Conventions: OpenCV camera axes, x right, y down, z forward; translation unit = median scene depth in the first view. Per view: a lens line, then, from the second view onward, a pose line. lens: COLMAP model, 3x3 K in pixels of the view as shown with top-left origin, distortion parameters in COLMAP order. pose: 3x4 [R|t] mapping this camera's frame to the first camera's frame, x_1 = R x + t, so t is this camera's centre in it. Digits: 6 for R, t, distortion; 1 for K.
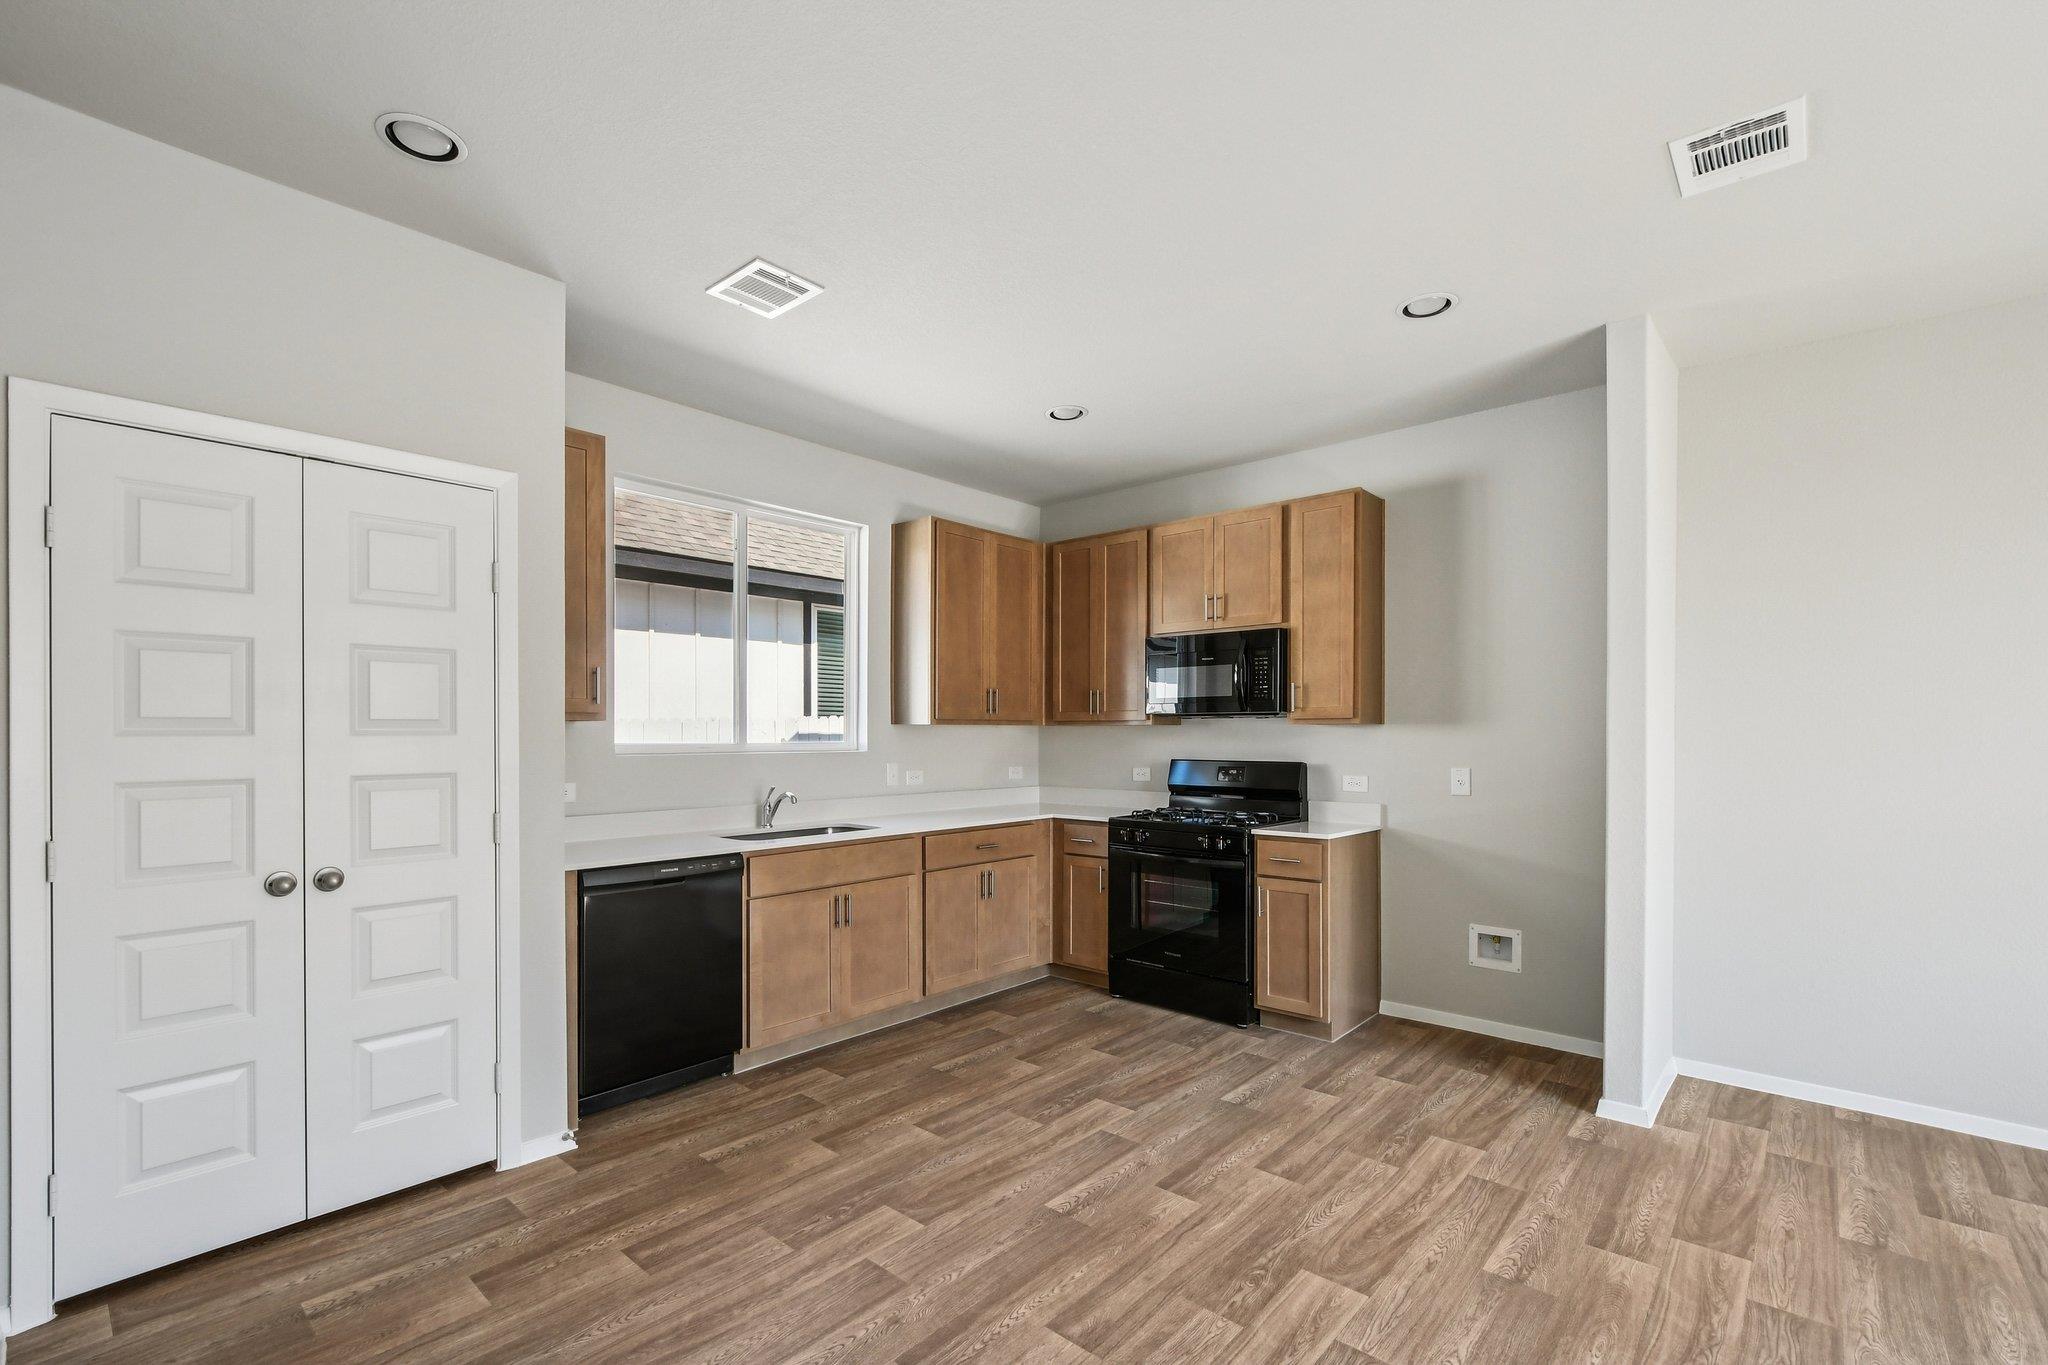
lens RADIAL K [[899.6, 0, 1013.5], [0, 899.6, 734.5], [0, 0, 1]] dist [0.004067, -0.004387]
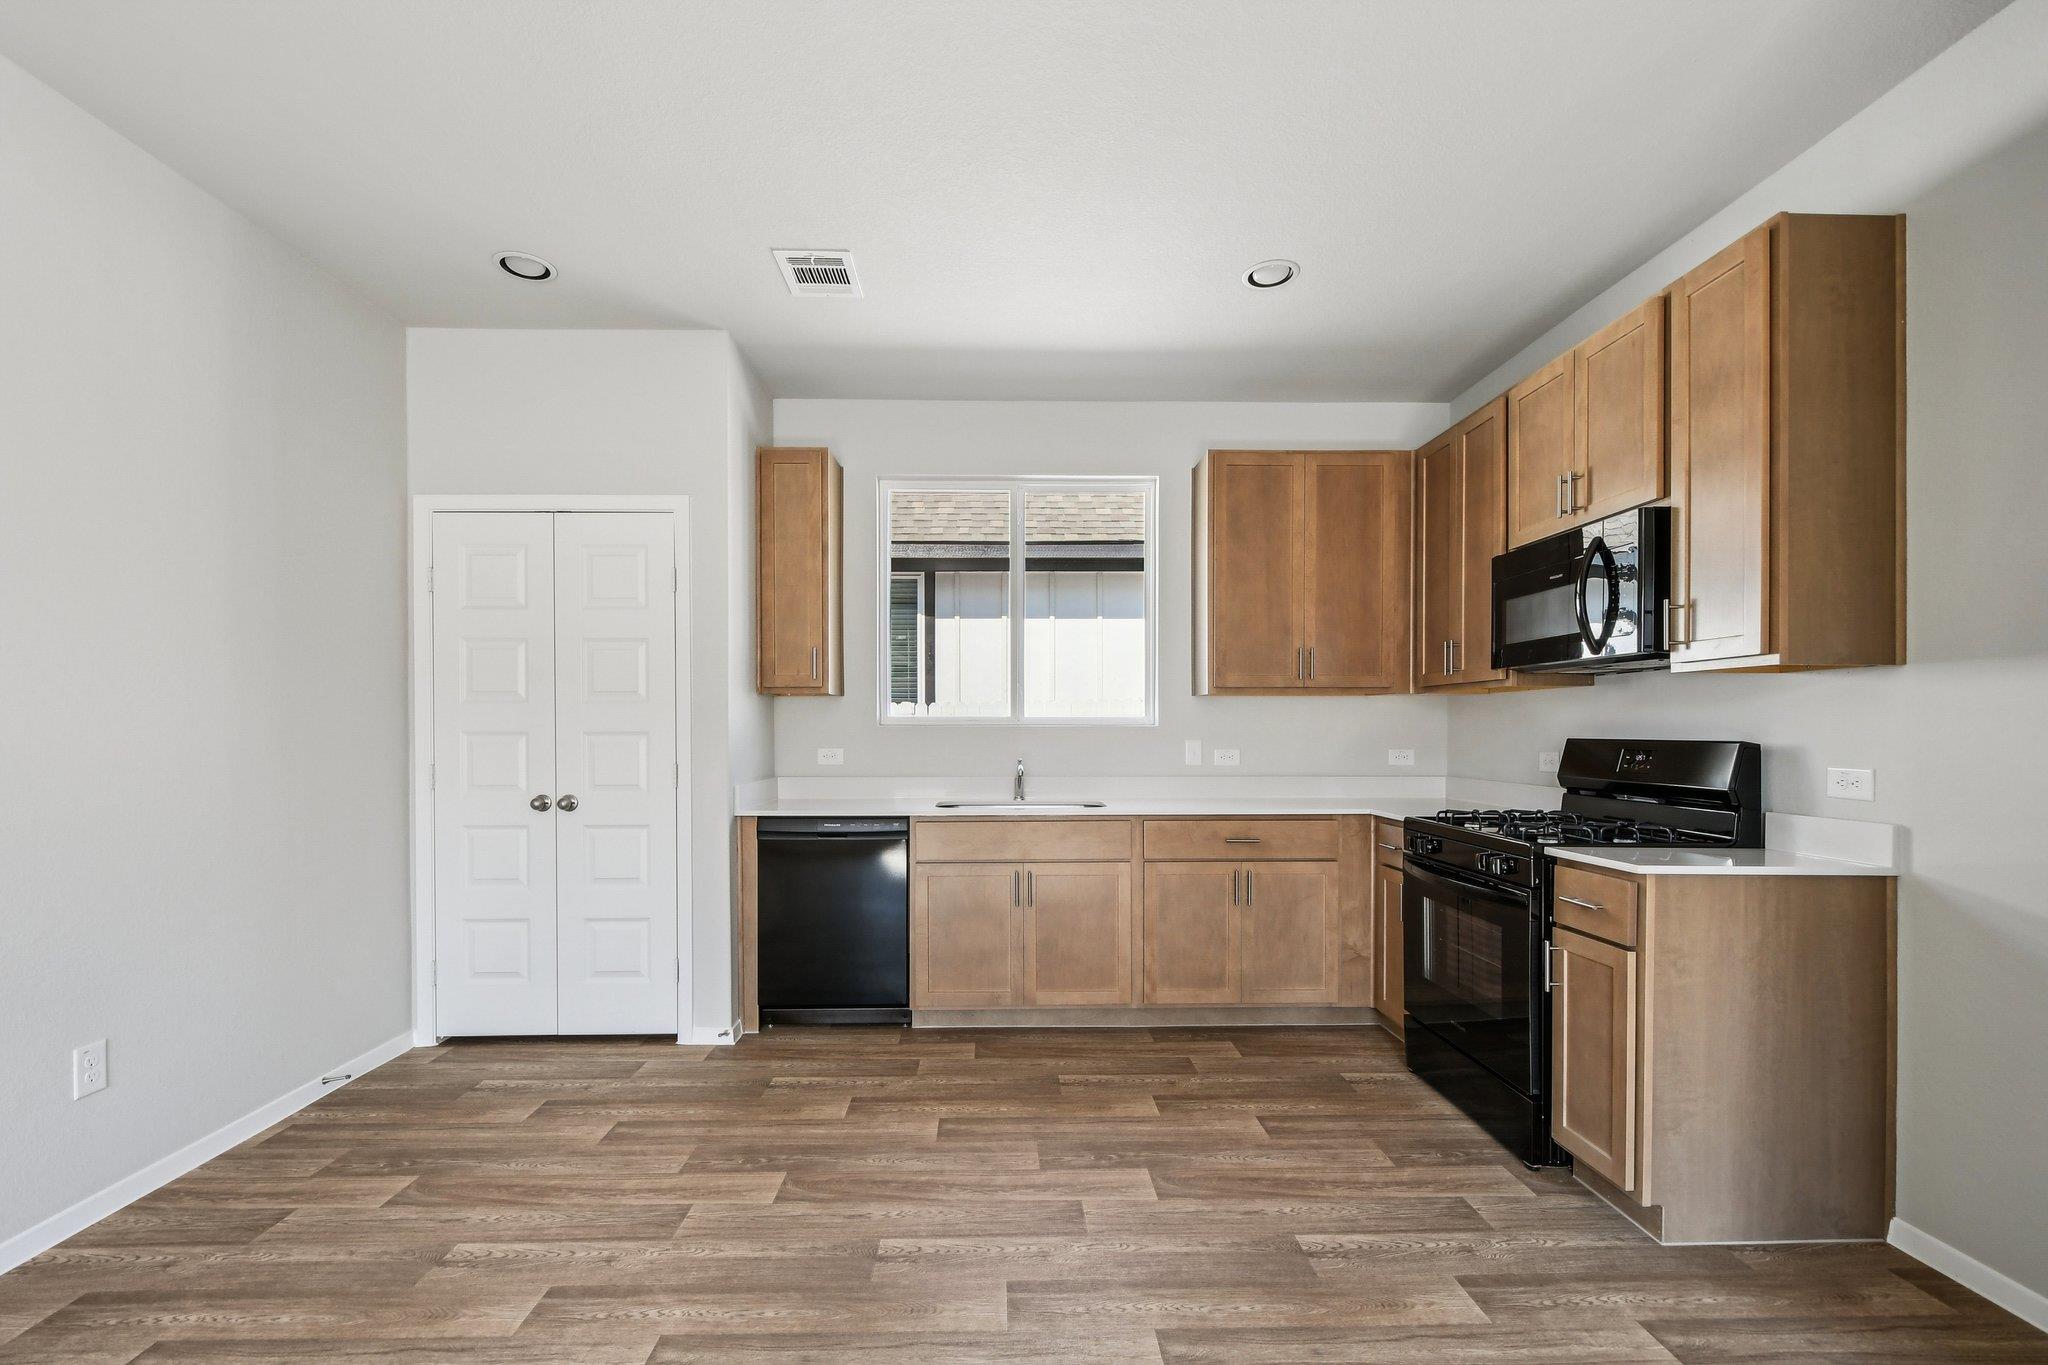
lens RADIAL K [[899.6, 0, 1013.5], [0, 899.6, 734.5], [0, 0, 1]] dist [0.004067, -0.004387]
pose [[0.683311, 0.004230, -0.730115, 0.448938], [-0.000545, 0.999986, 0.005283, 0.025293], [0.730127, -0.003212, 0.683304, 0.311006]]
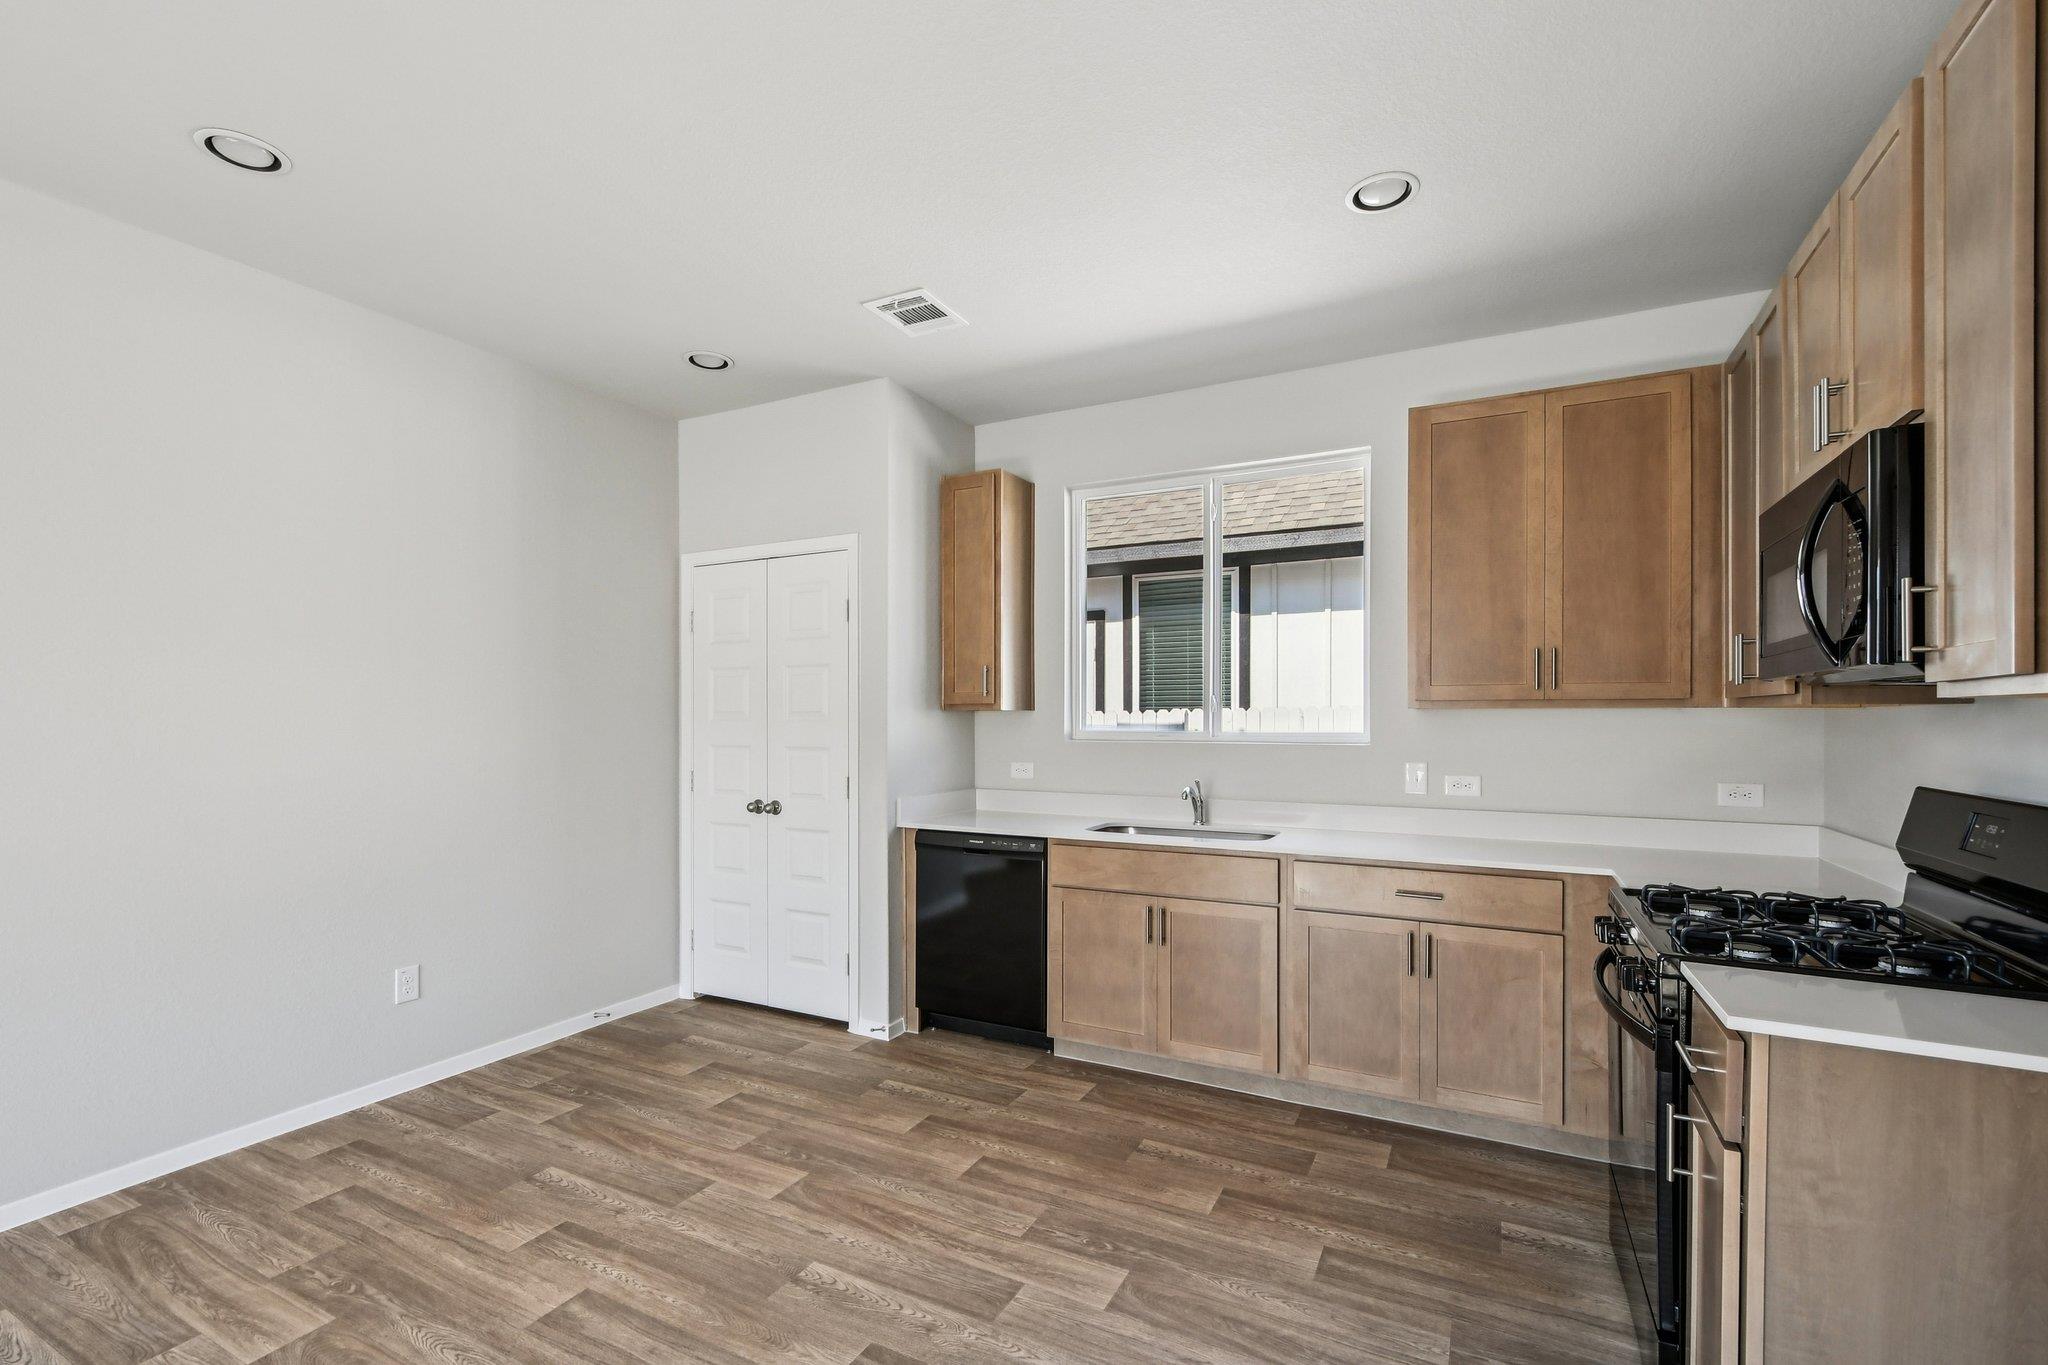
lens RADIAL K [[910.1, 0, 1010.6], [0, 910.1, 715.4], [0, 0, 1]] dist [0.000216, -0.000927]
pose [[0.239938, -0.003404, -0.970782, 0.570672], [-0.002999, 0.999986, -0.004247, -0.002321], [0.970784, 0.003931, 0.239925, 0.590438]]
